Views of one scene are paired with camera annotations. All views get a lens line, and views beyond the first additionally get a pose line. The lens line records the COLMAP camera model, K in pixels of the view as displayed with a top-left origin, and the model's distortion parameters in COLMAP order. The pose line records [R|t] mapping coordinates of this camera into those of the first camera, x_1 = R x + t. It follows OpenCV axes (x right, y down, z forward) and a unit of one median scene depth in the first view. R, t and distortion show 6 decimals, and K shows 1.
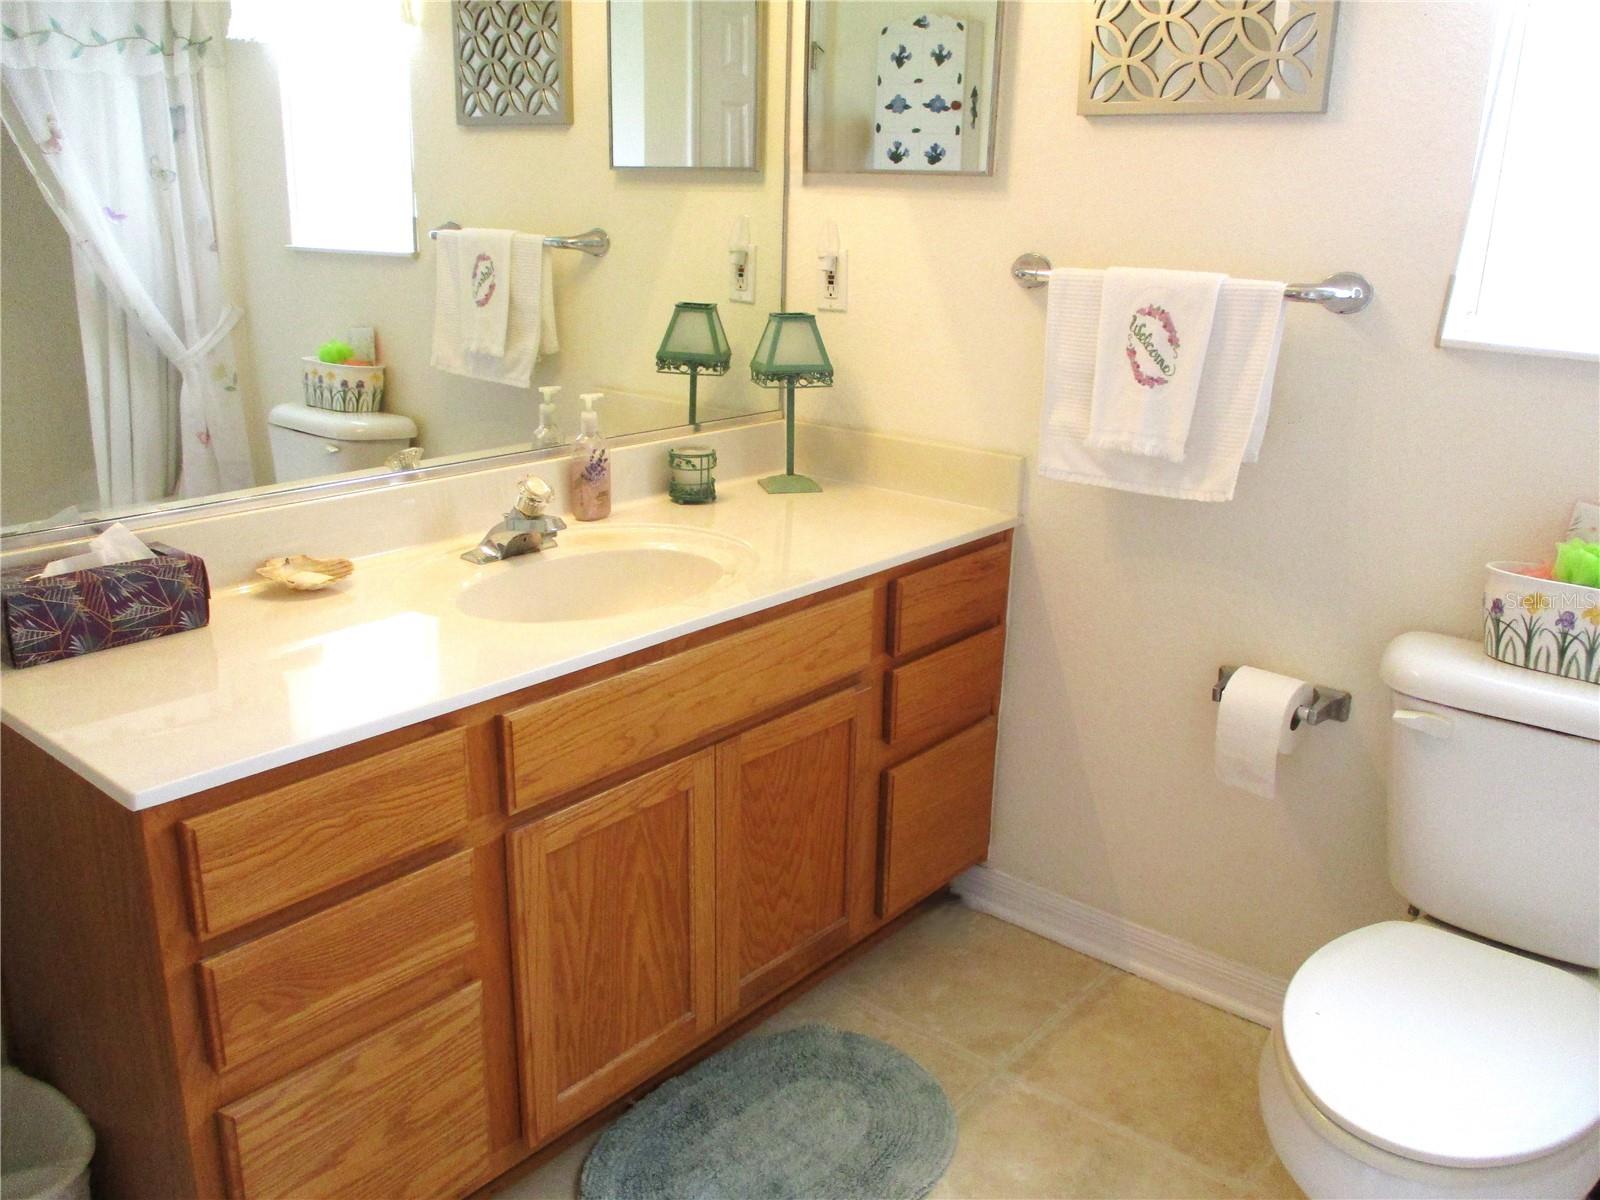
lens RADIAL K [[1334.2, 0, 800.0], [0, 1334.2, 600.0], [0, 0, 1]] dist [-0.005501, -0.003077]
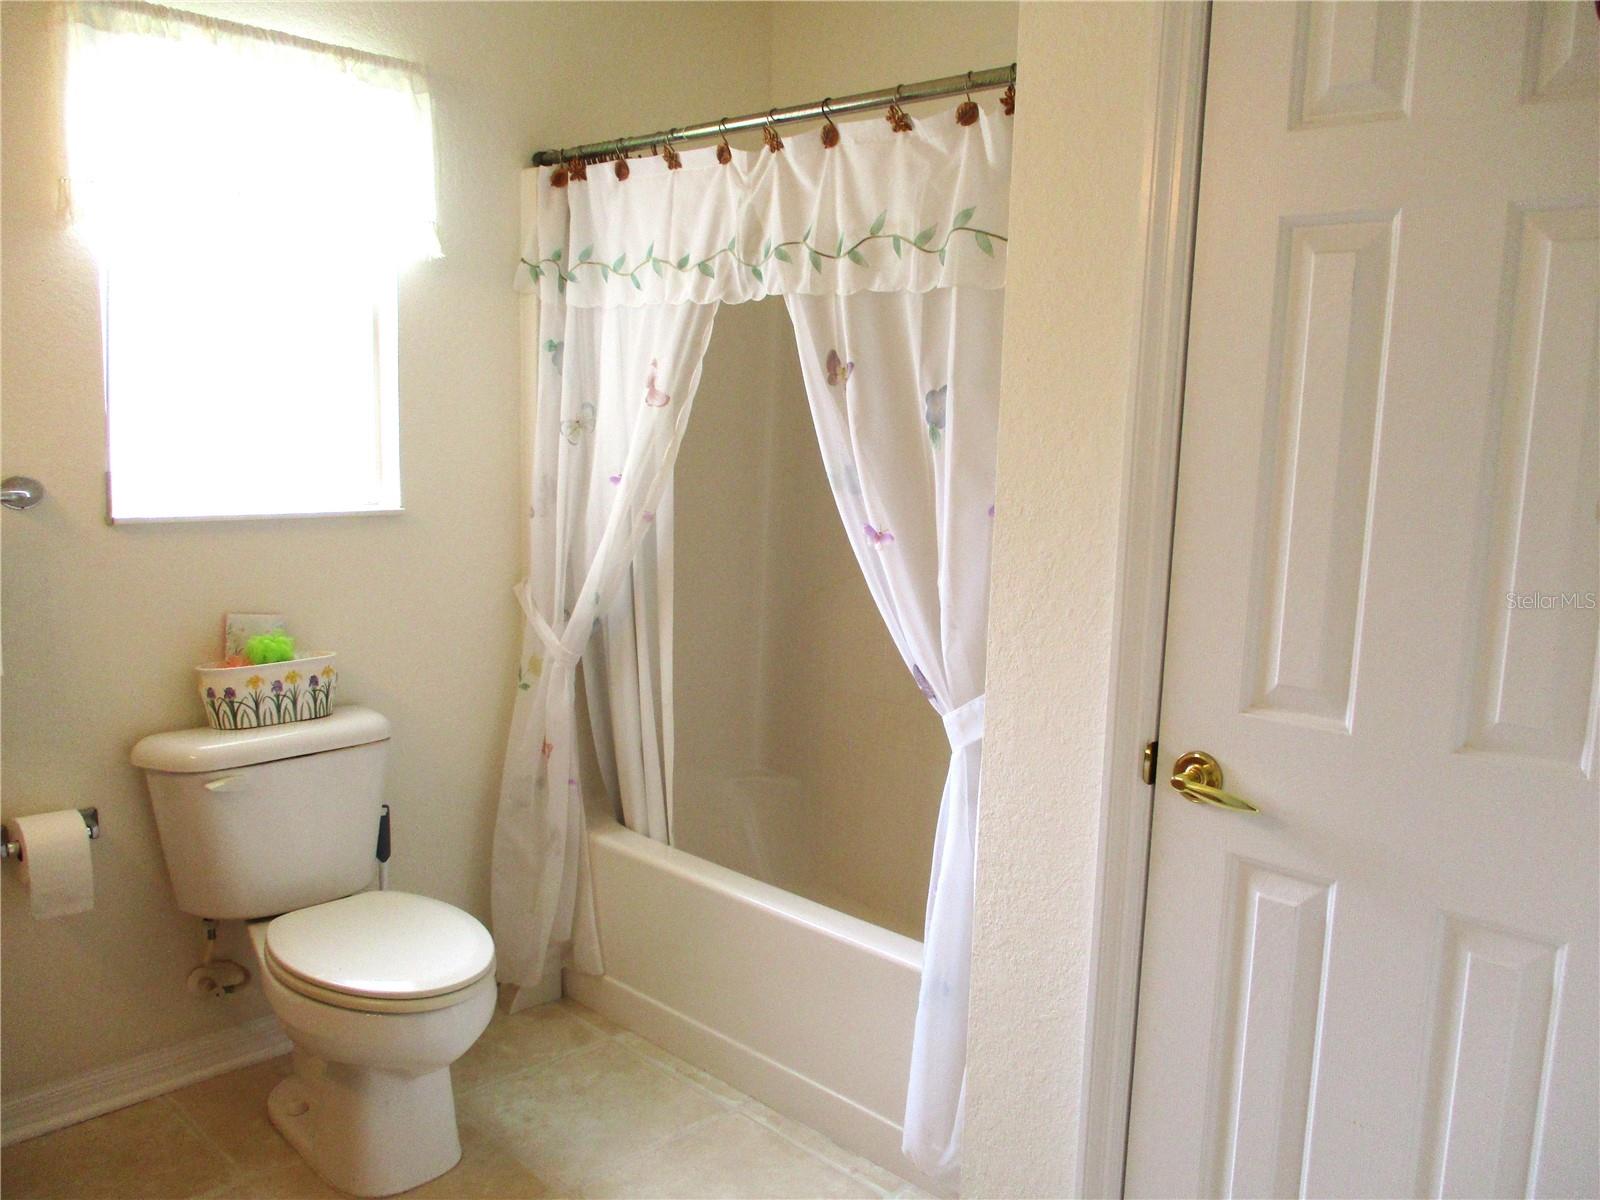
lens RADIAL K [[1334.2, 0, 800.0], [0, 1334.2, 600.0], [0, 0, 1]] dist [-0.005501, -0.003077]
pose [[0.077983, -0.165940, 0.983048, -0.830560], [0.265567, 0.953881, 0.139949, -0.129503], [-0.960933, 0.250152, 0.118455, 0.215981]]
